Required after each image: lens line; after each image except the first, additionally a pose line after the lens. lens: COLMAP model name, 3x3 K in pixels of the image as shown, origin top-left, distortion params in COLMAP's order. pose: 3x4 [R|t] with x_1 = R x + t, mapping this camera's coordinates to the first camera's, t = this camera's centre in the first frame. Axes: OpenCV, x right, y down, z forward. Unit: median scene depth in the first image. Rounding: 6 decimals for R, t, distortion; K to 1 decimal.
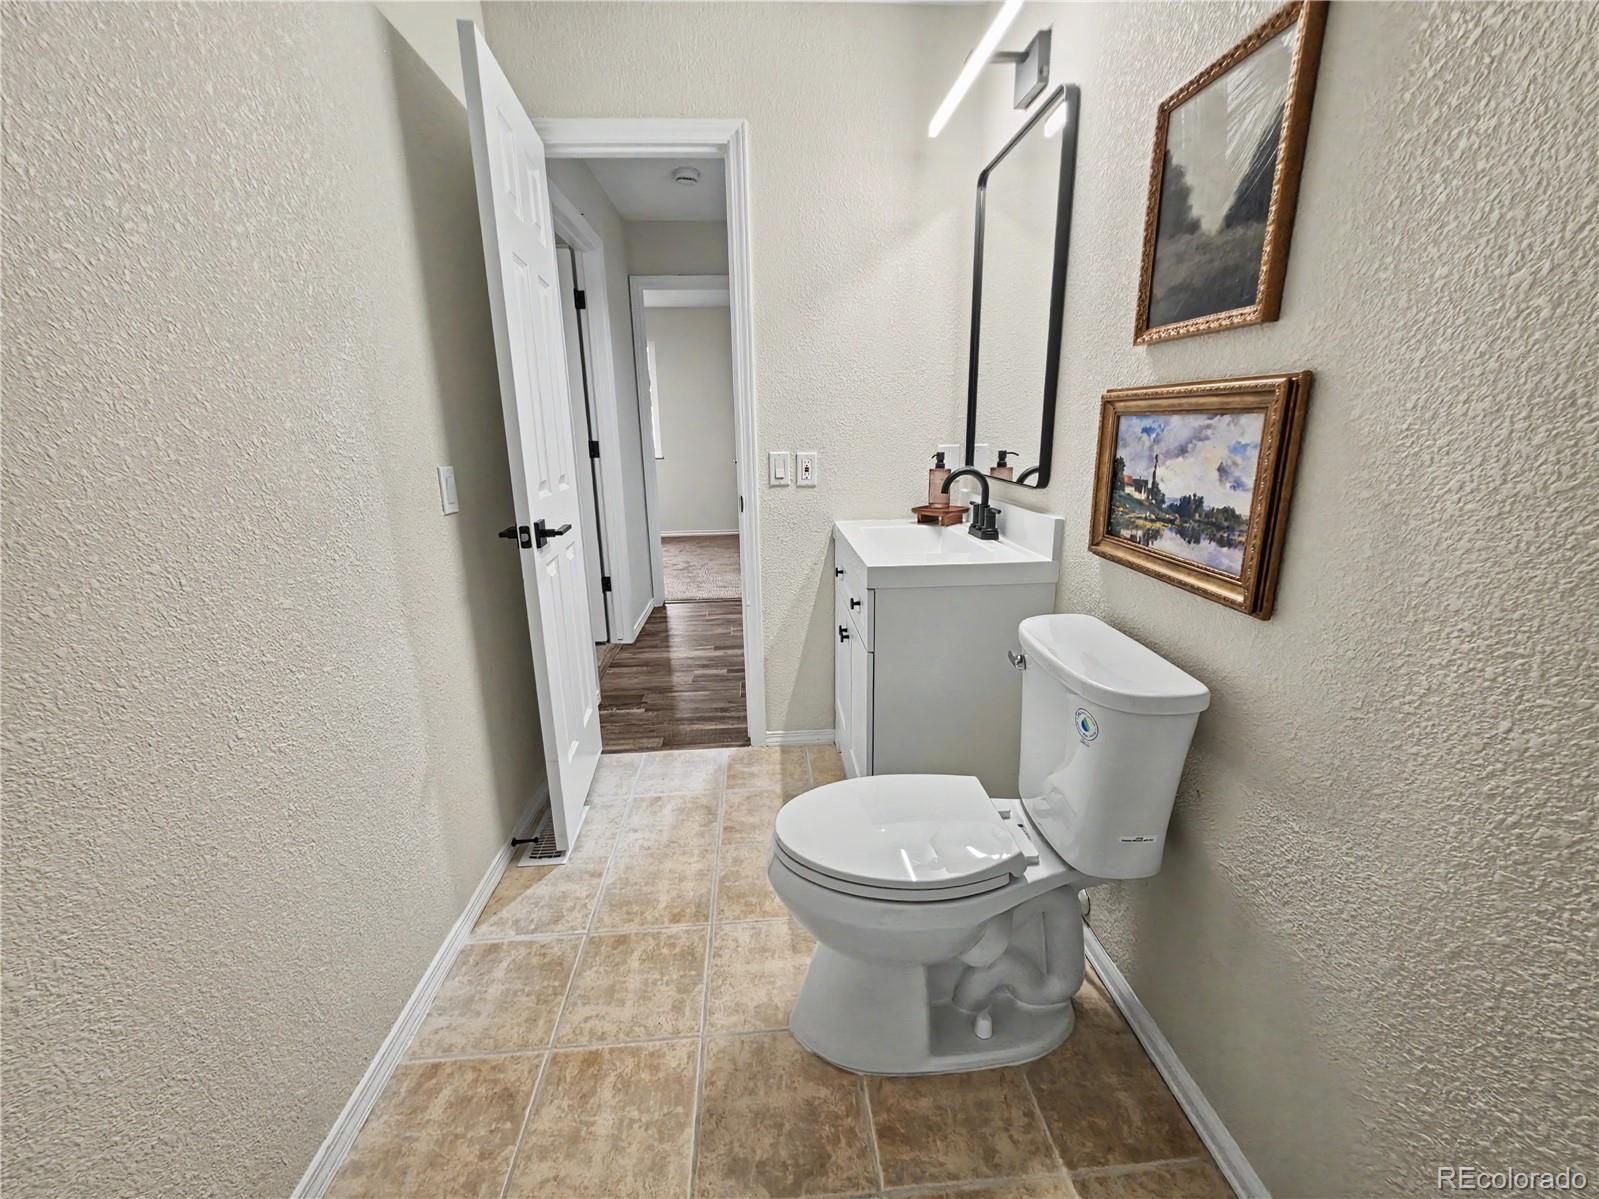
lens RADIAL K [[682.0, 0, 807.9], [0, 682.0, 605.6], [0, 0, 1]] dist [-0.000655, -0.000152]
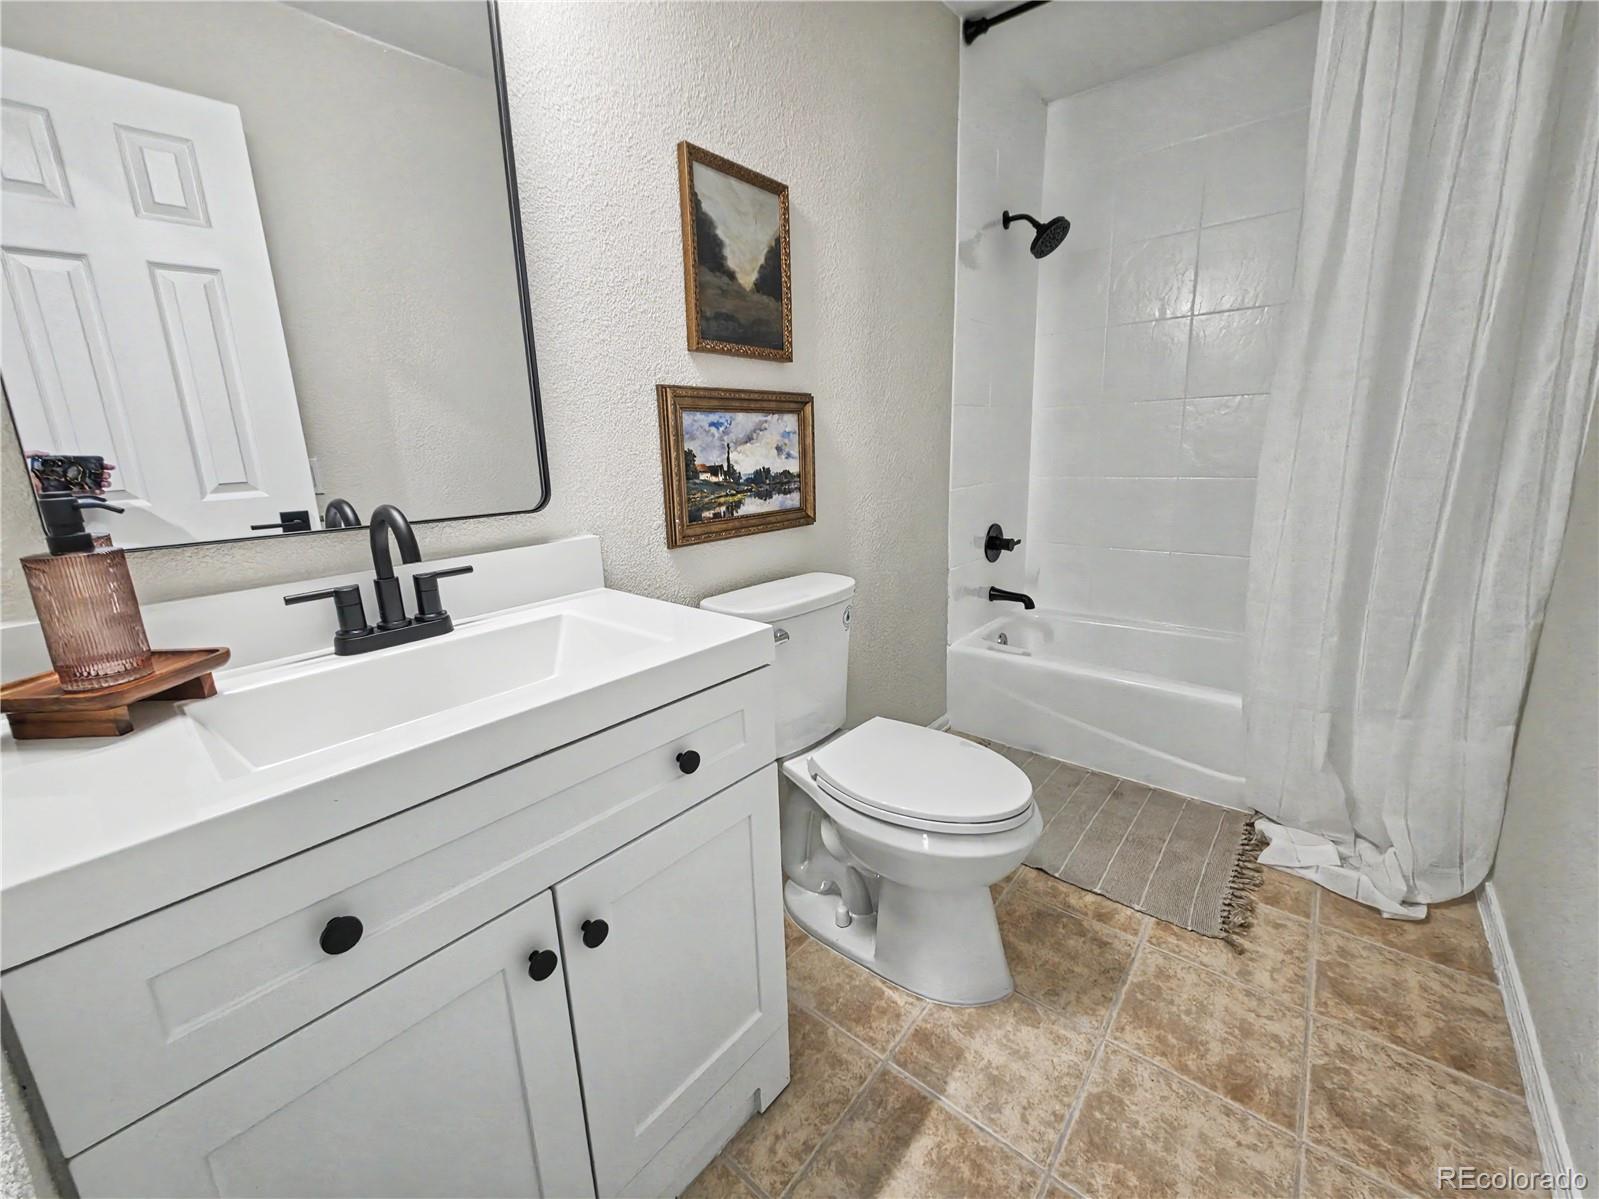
lens RADIAL K [[651.7, 0, 790.3], [0, 651.7, 593.5], [0, 0, 1]] dist [-0.000914, -0.000185]
pose [[-0.717811, -0.122308, 0.685411, -0.450778], [0.218854, 0.894911, 0.388892, -0.429308], [-0.660946, 0.429157, -0.615609, 1.838926]]
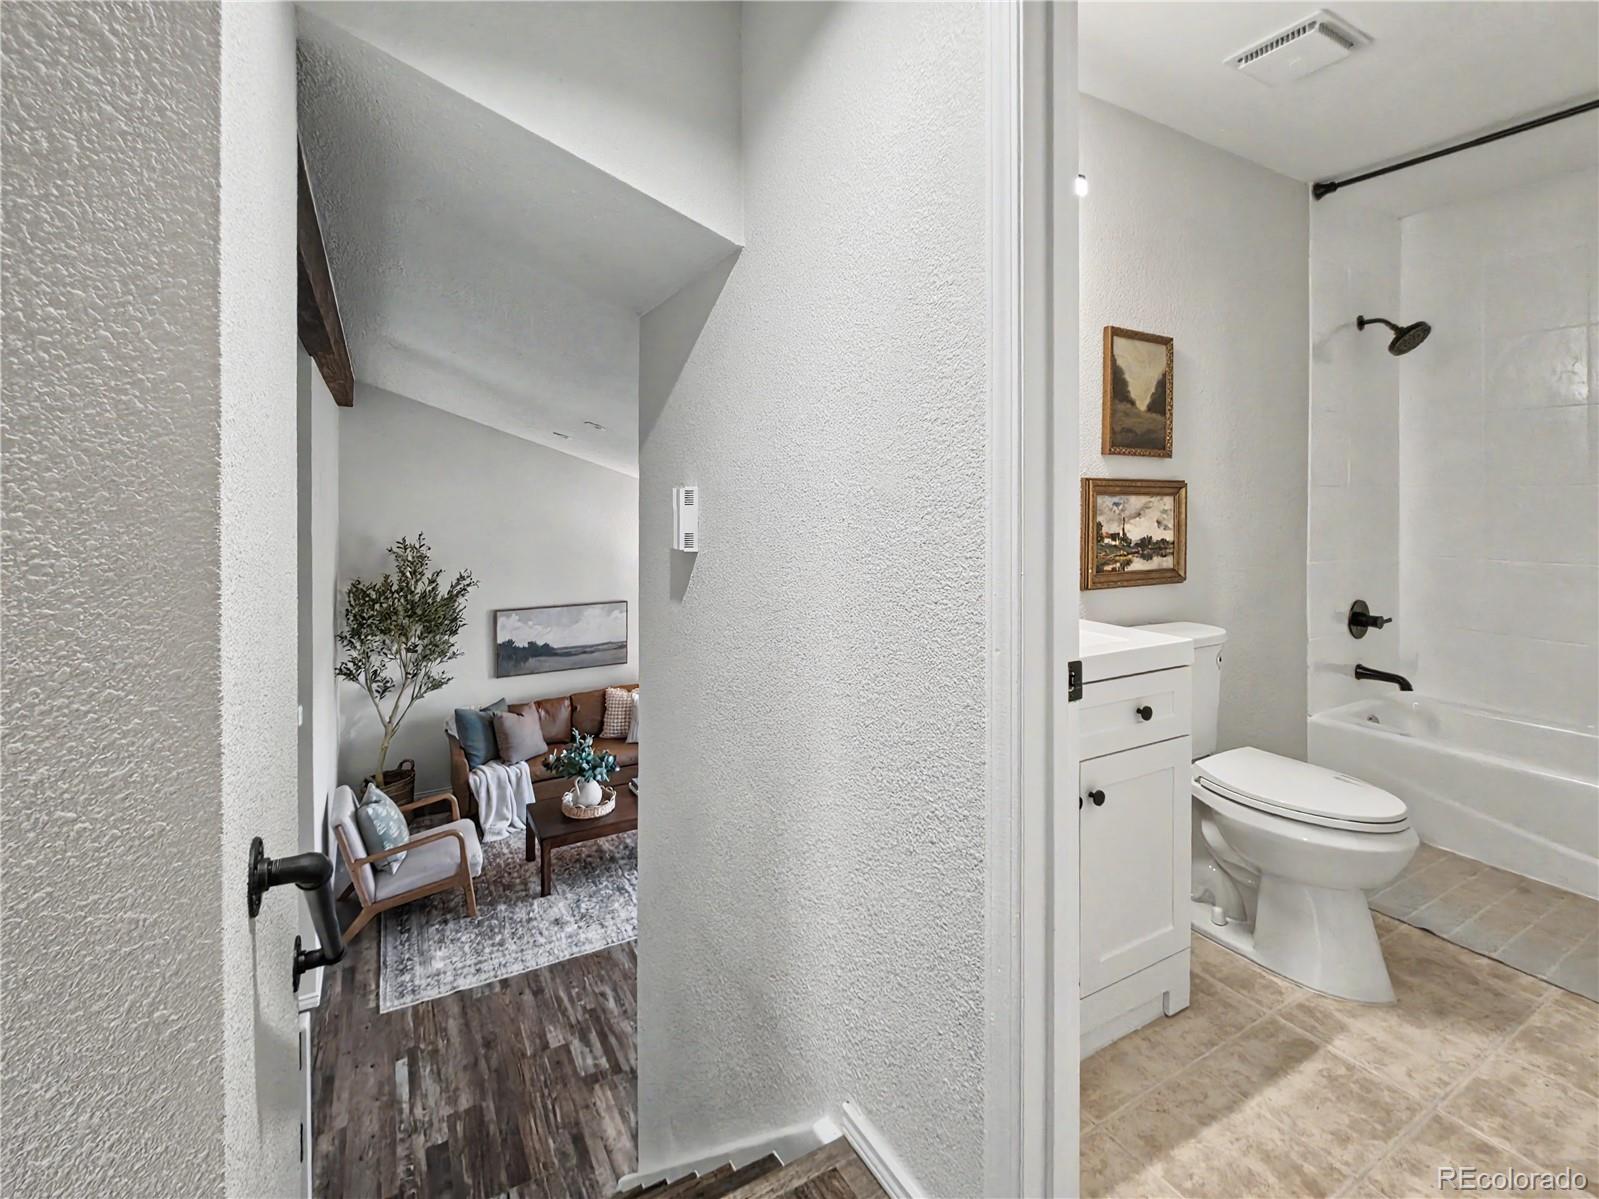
lens RADIAL K [[741.3, 0, 796.8], [0, 741.3, 504.6], [0, 0, 1]] dist [-0.001441, -0.000354]
pose [[-0.439314, 0.004784, 0.898321, -0.836447], [0.235584, 0.965601, 0.110068, -0.674136], [-0.866893, 0.259984, -0.425329, 2.580042]]
